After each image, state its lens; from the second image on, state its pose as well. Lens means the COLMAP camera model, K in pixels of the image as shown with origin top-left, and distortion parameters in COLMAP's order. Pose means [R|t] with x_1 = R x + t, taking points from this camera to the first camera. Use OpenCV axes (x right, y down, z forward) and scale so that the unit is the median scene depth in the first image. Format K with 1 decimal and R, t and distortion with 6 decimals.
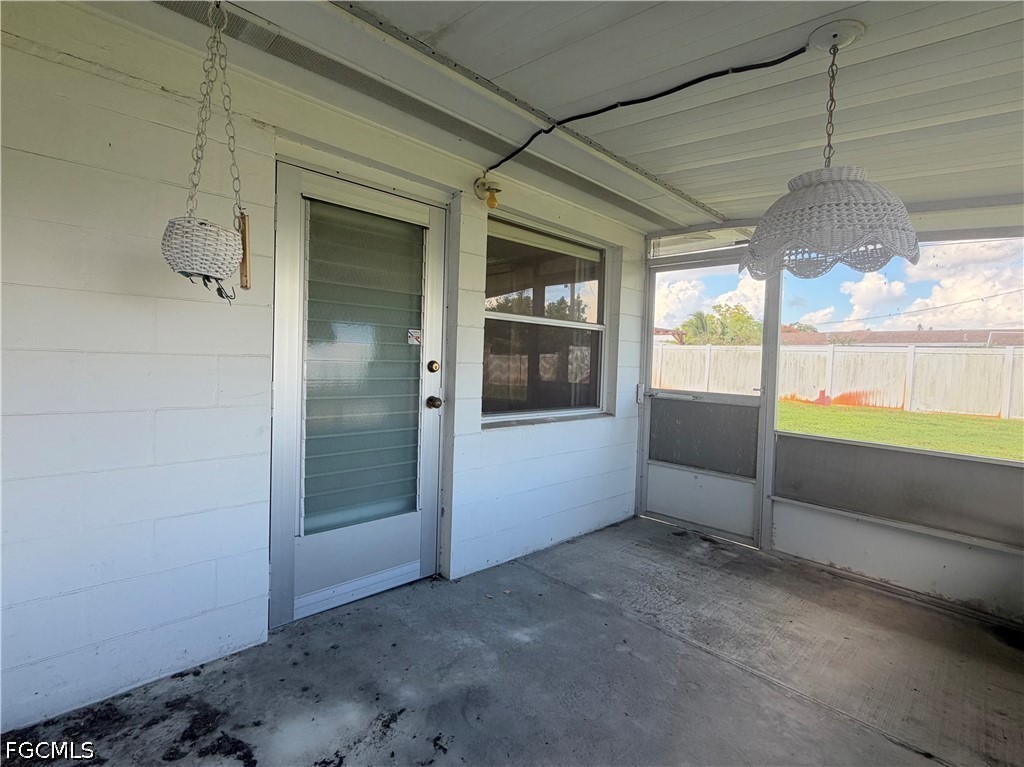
lens RADIAL K [[470.9, 0, 512.3], [0, 470.9, 376.3], [0, 0, 1]] dist [-0.001430, 0.000048]
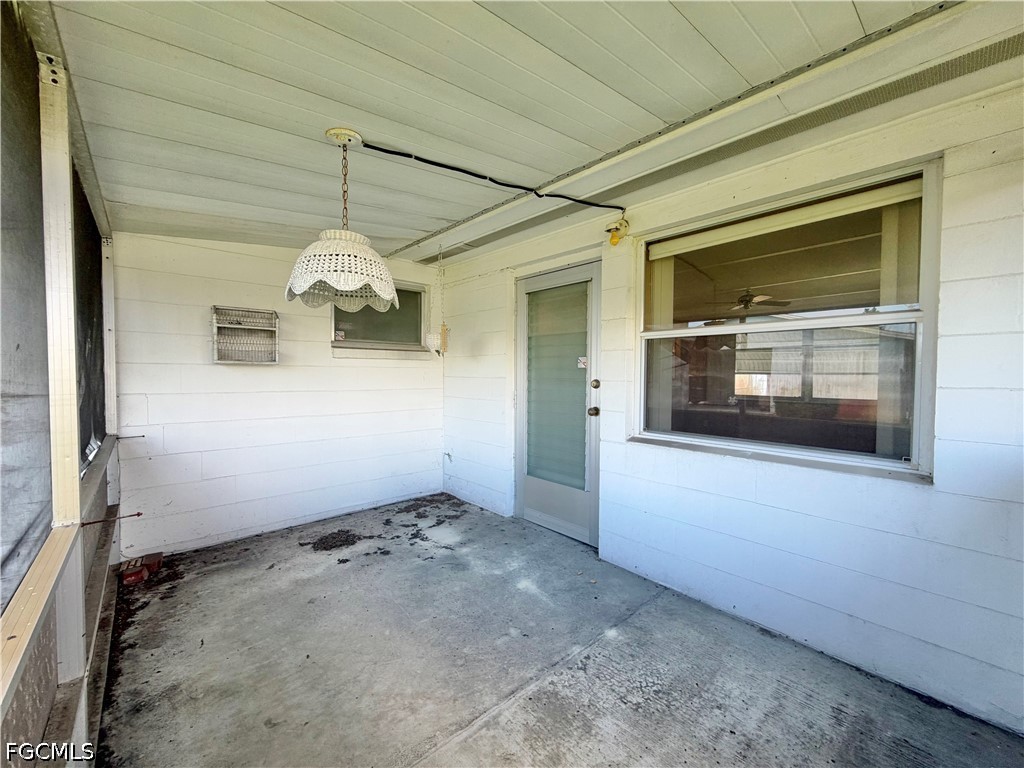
lens RADIAL K [[411.0, 0, 512.2], [0, 411.0, 388.3], [0, 0, 1]] dist [-0.001401, 0.000047]
pose [[-0.015398, 0.002790, -0.999878, 1.099543], [-0.043670, 0.999040, 0.003461, -0.002975], [0.998927, 0.043718, -0.015261, 0.895542]]
